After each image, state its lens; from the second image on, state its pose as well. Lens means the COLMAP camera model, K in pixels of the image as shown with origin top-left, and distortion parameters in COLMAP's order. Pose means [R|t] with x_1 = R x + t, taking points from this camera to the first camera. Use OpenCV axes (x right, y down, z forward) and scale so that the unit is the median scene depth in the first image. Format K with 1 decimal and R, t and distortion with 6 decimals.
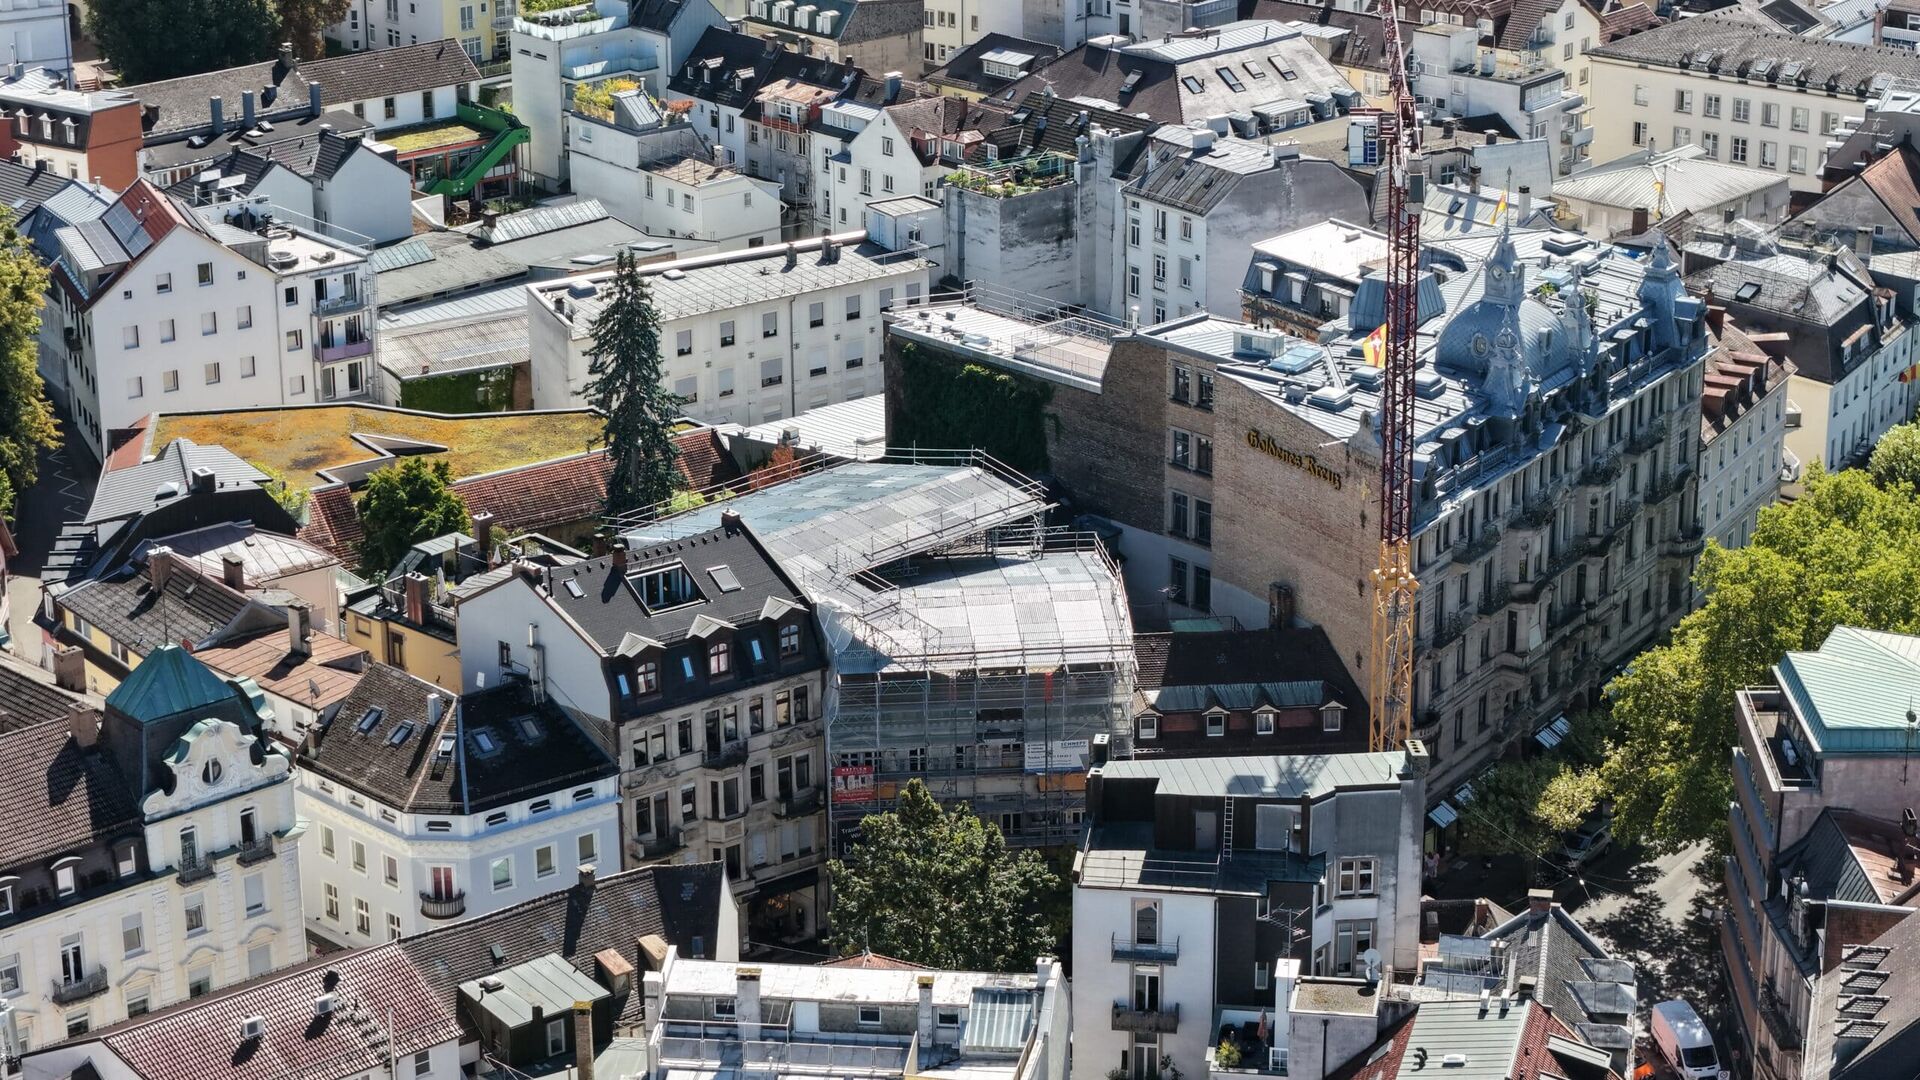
lens RADIAL K [[4288.5, 0, 960.0], [0, 4288.5, 540.0], [0, 0, 1]] dist [-0.142301, -0.085648]
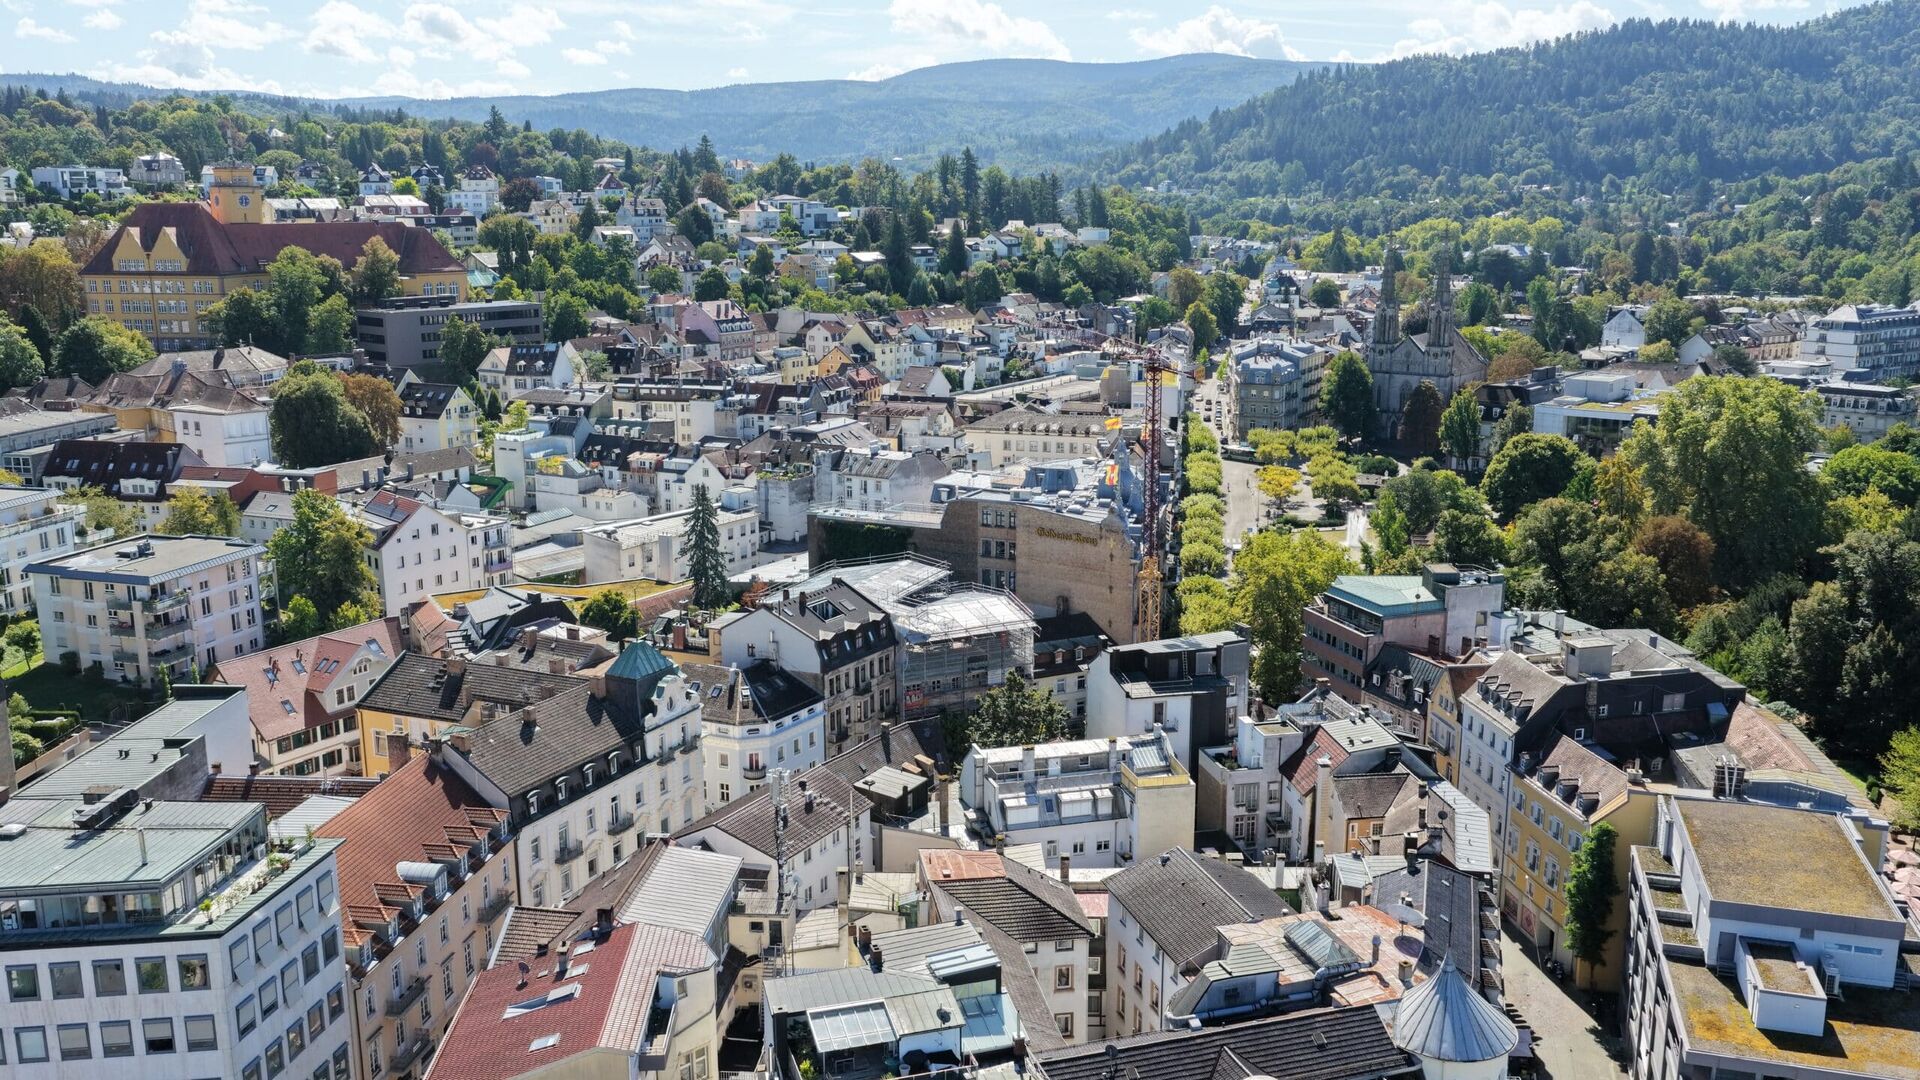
lens RADIAL K [[1672.0, 0, 960.0], [0, 1672.0, 540.0], [0, 0, 1]] dist [0.002232, 0.003251]
pose [[0.920969, -0.068171, 0.383625, -0.308359], [0.121070, 0.985907, -0.115453, 0.076736], [-0.370348, 0.152774, 0.916244, 0.237108]]
